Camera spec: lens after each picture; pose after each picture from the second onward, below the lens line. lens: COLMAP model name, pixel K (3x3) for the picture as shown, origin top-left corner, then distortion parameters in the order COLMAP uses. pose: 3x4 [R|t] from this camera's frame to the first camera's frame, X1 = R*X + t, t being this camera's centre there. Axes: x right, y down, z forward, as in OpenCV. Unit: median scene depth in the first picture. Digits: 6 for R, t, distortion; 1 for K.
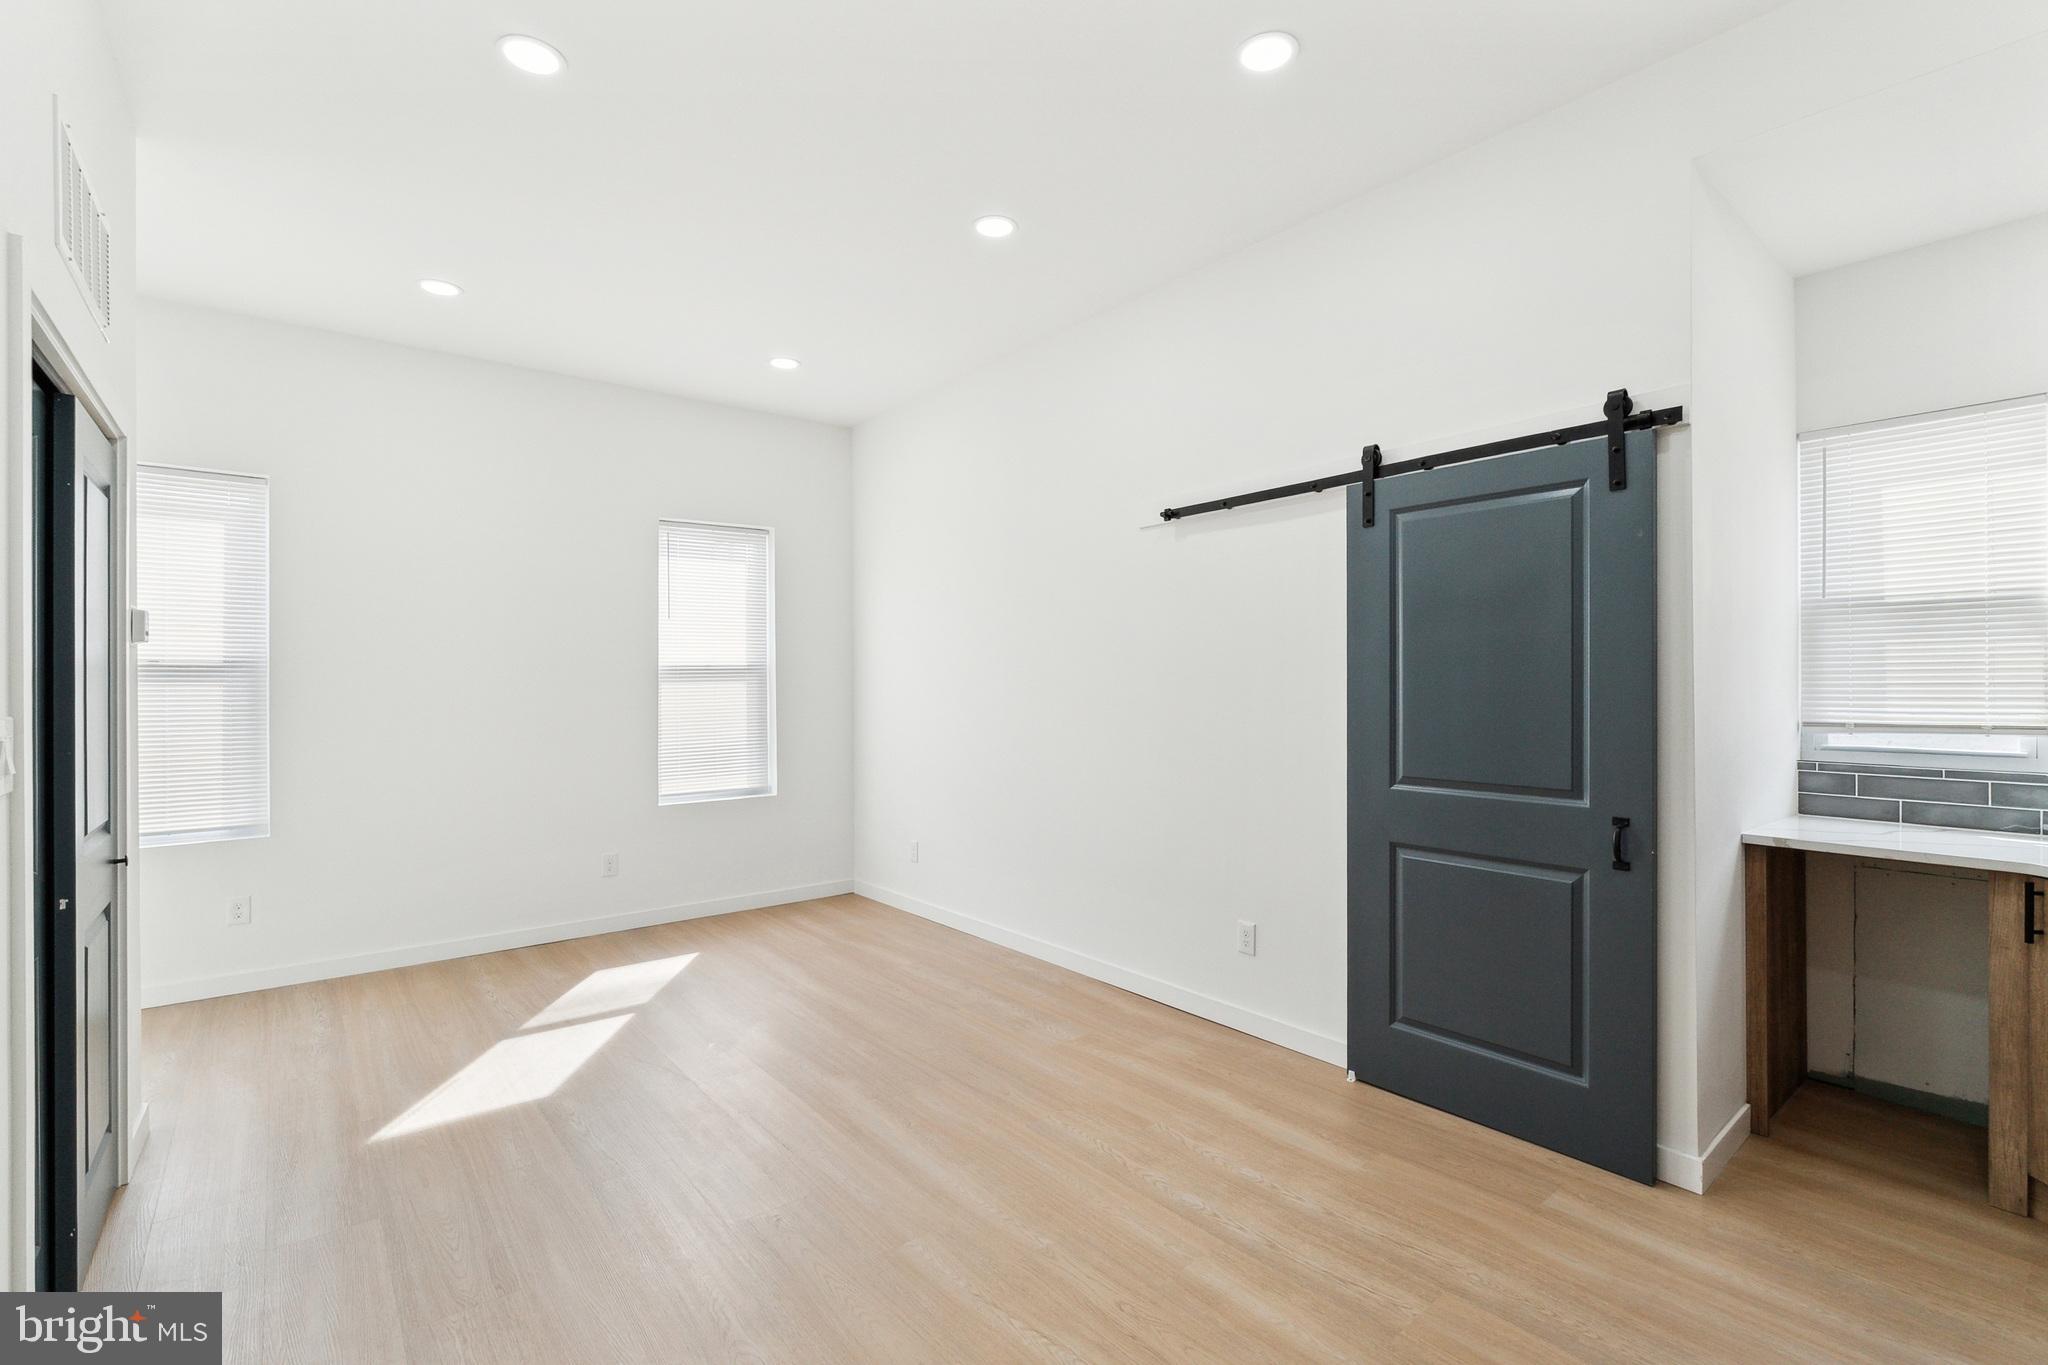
lens RADIAL K [[913.2, 0, 1021.2], [0, 913.2, 694.8], [0, 0, 1]] dist [0.001635, 0.000112]
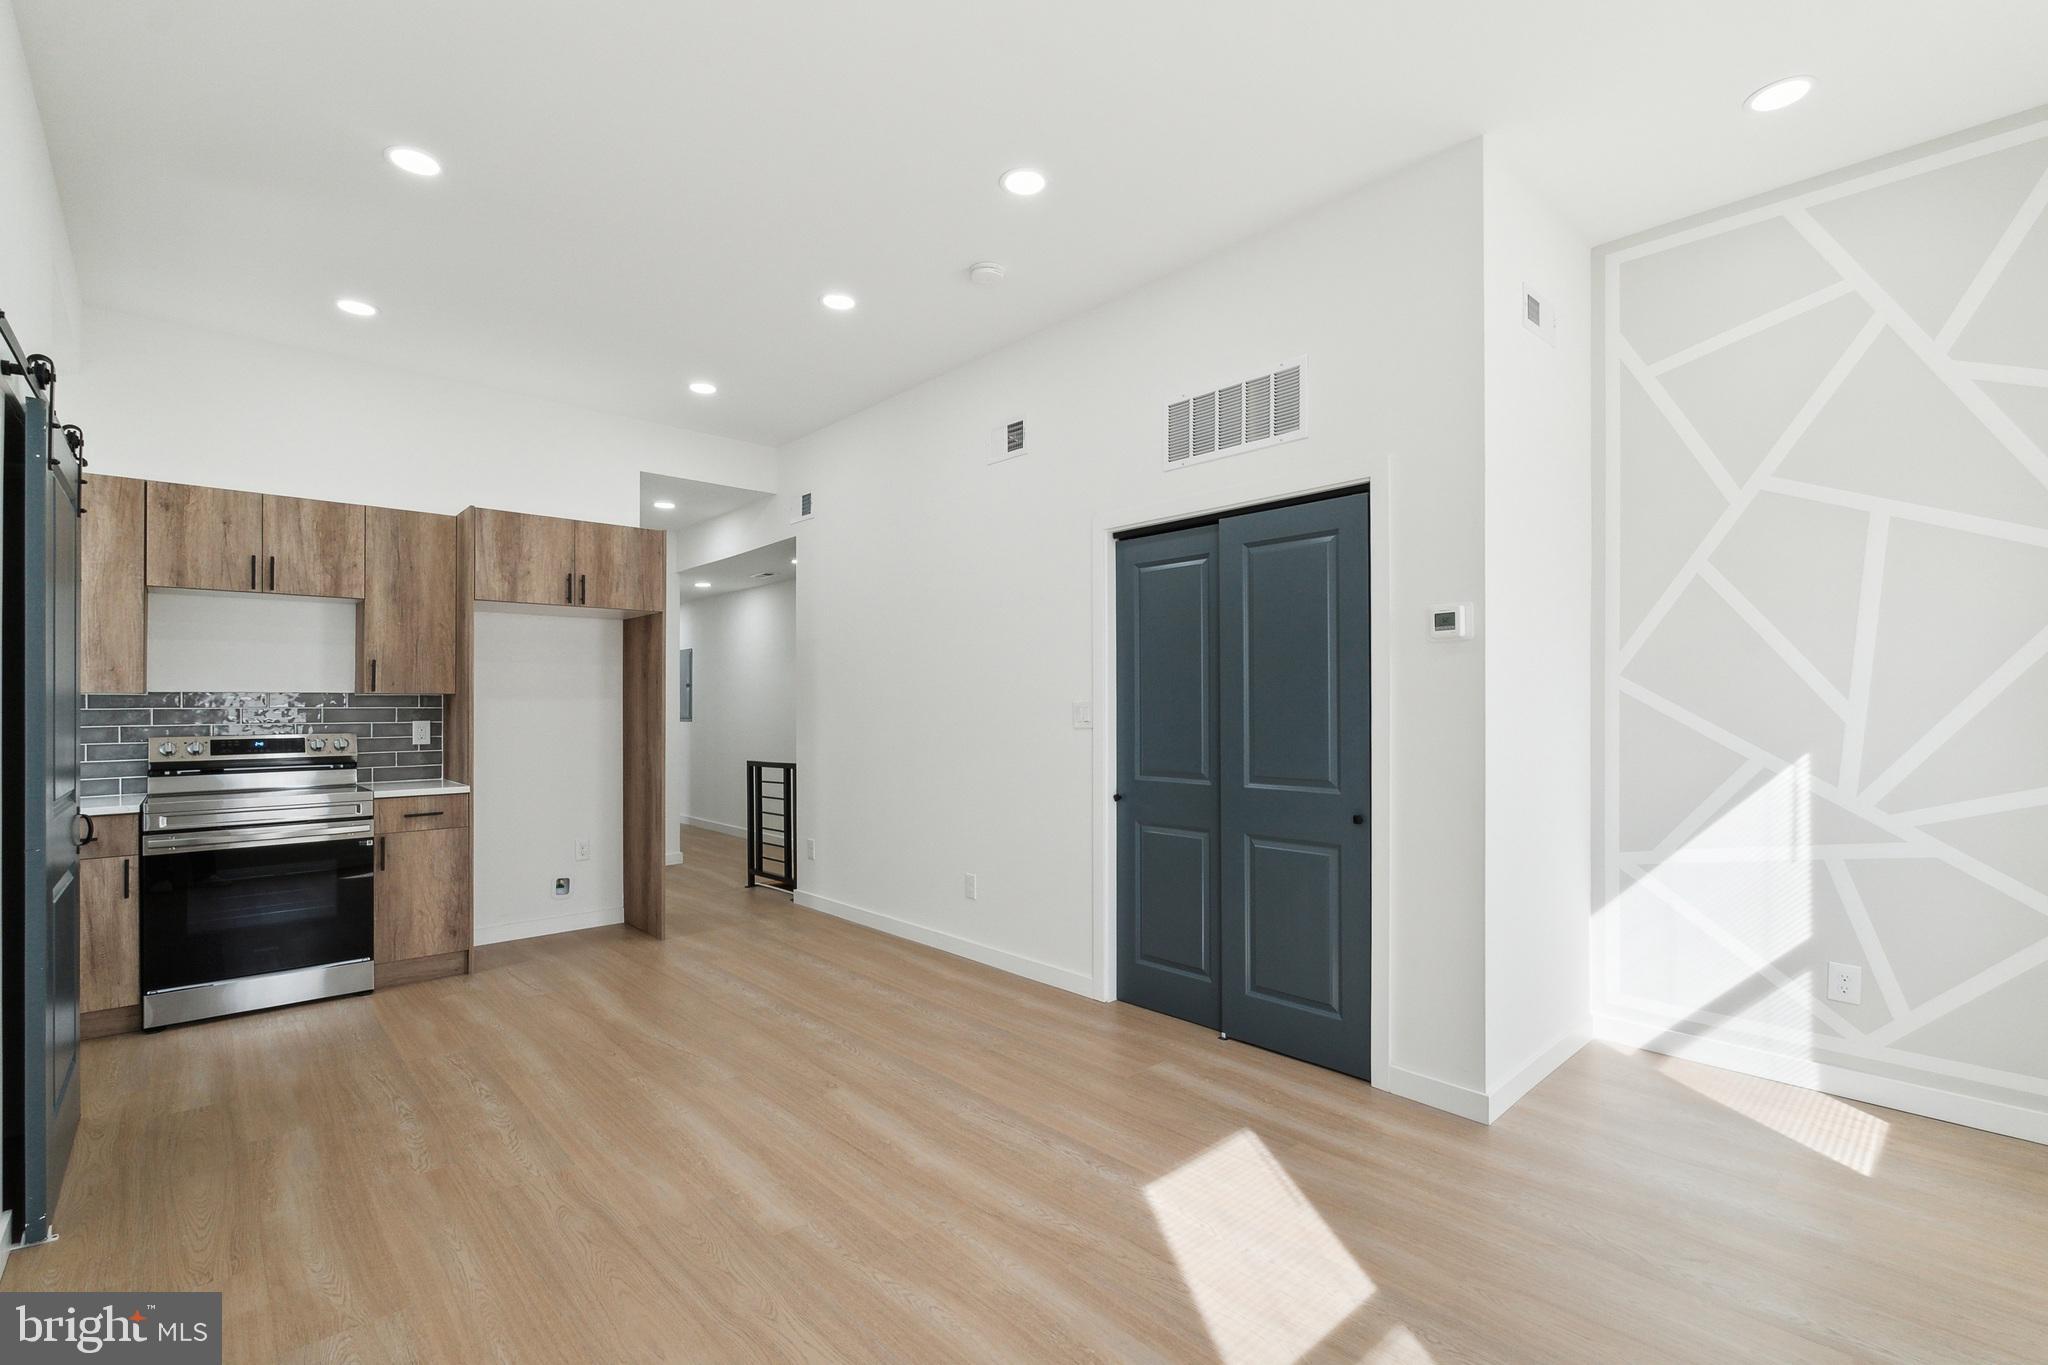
lens RADIAL K [[926.9, 0, 1052.5], [0, 926.9, 696.1], [0, 0, 1]] dist [-0.000408, 0.000045]
pose [[-0.996117, 0.007973, -0.087673, -0.281575], [0.008108, 0.999966, -0.001188, 0.003263], [0.087661, -0.001894, -0.996149, 1.402092]]
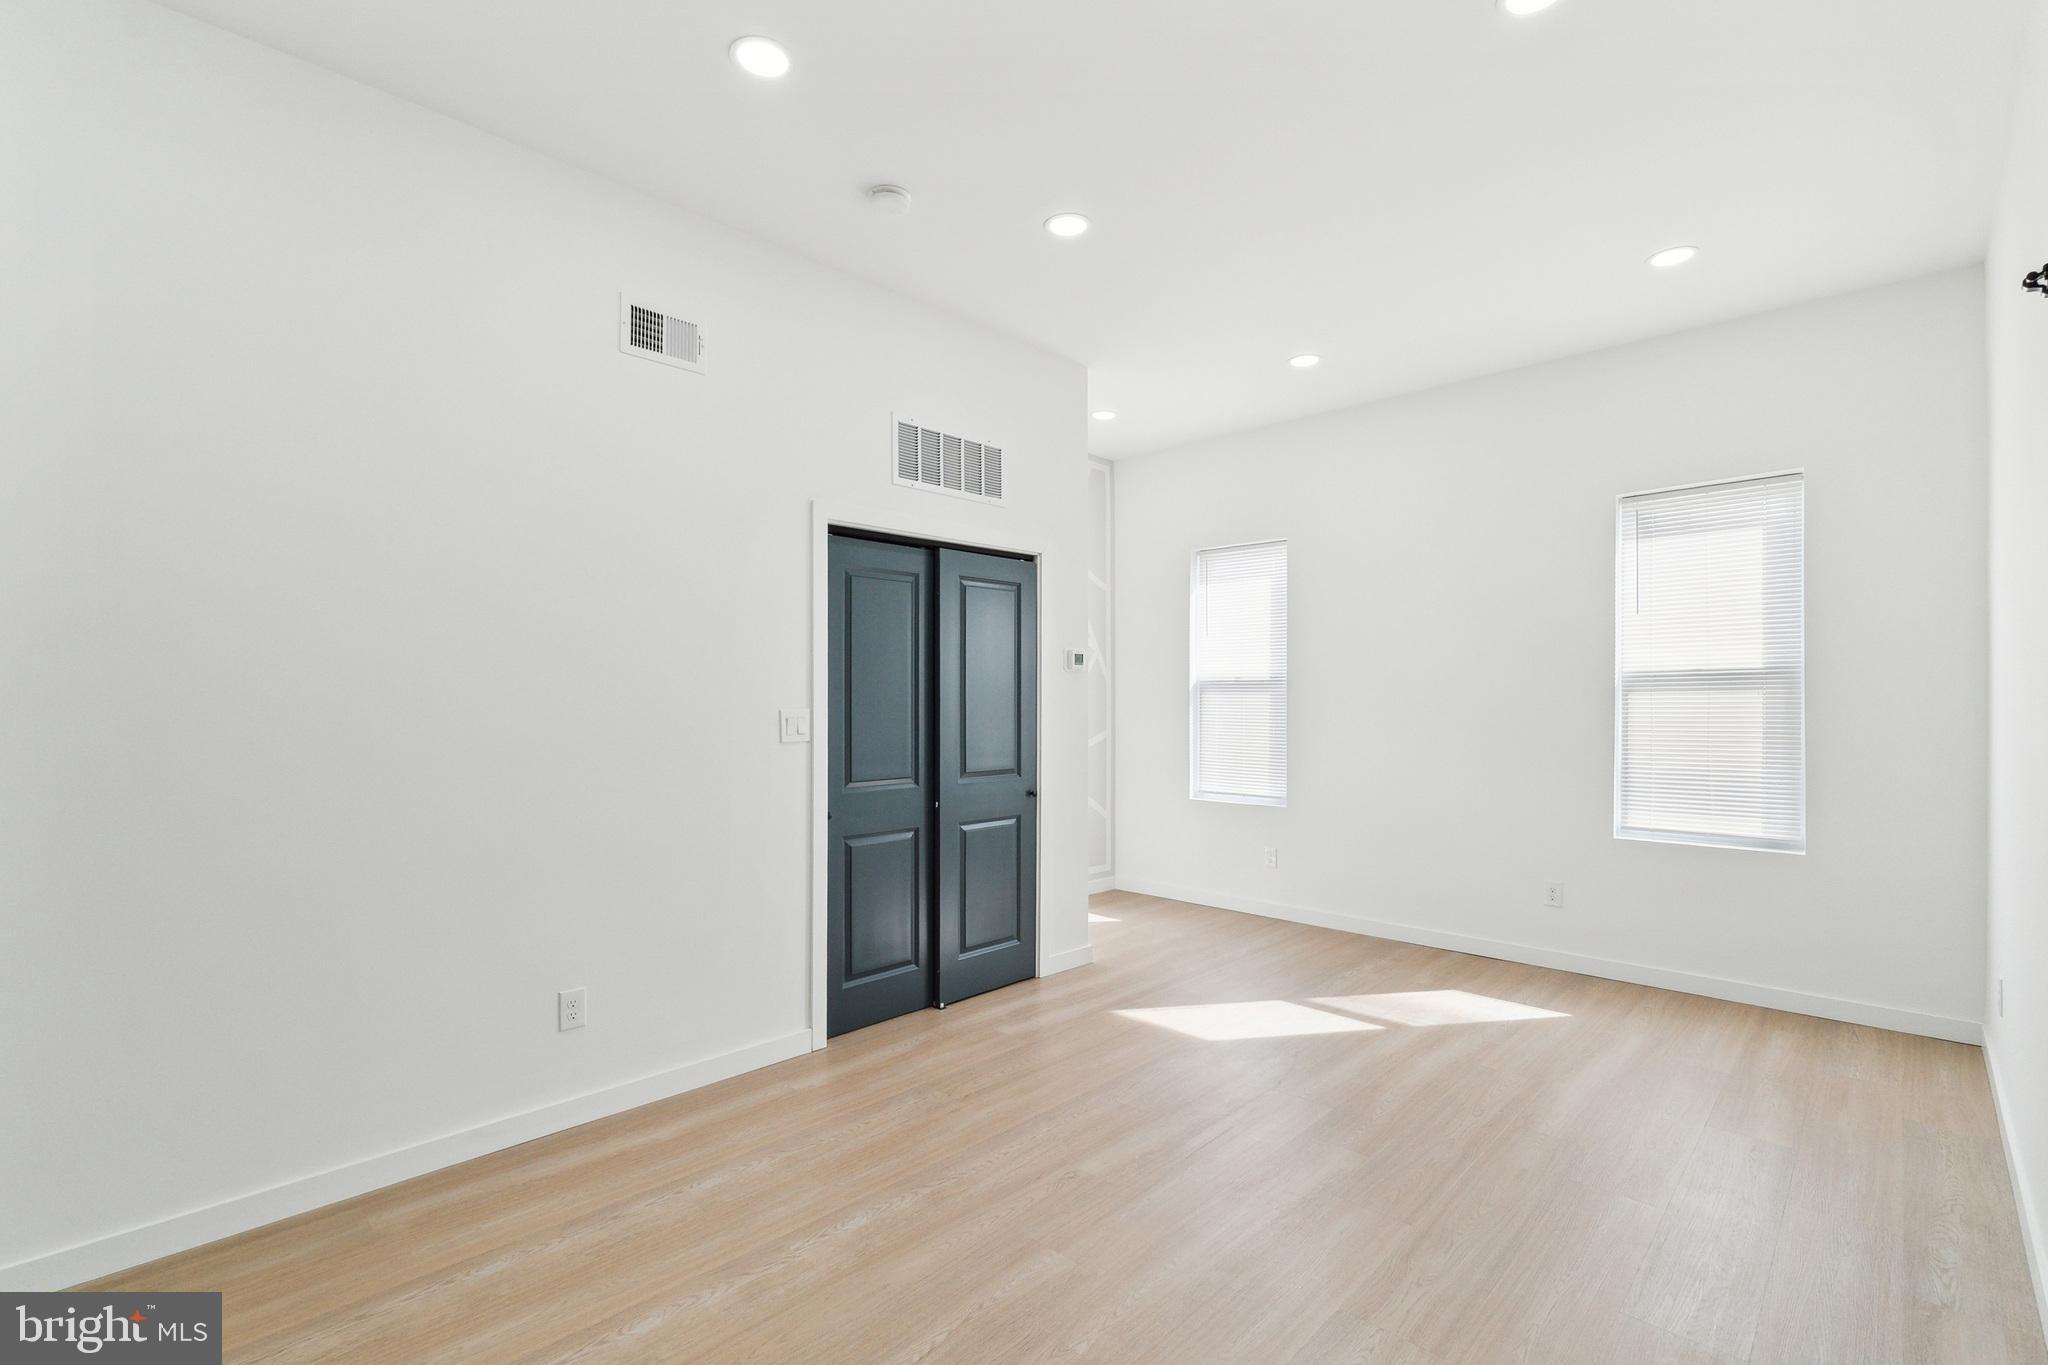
lens RADIAL K [[913.2, 0, 1021.2], [0, 913.2, 694.8], [0, 0, 1]] dist [0.001635, 0.000112]
pose [[0.128950, 0.001445, -0.991650, 0.491857], [-0.008473, 0.999964, 0.000355, -0.009436], [0.991615, 0.008356, 0.128957, 0.461495]]
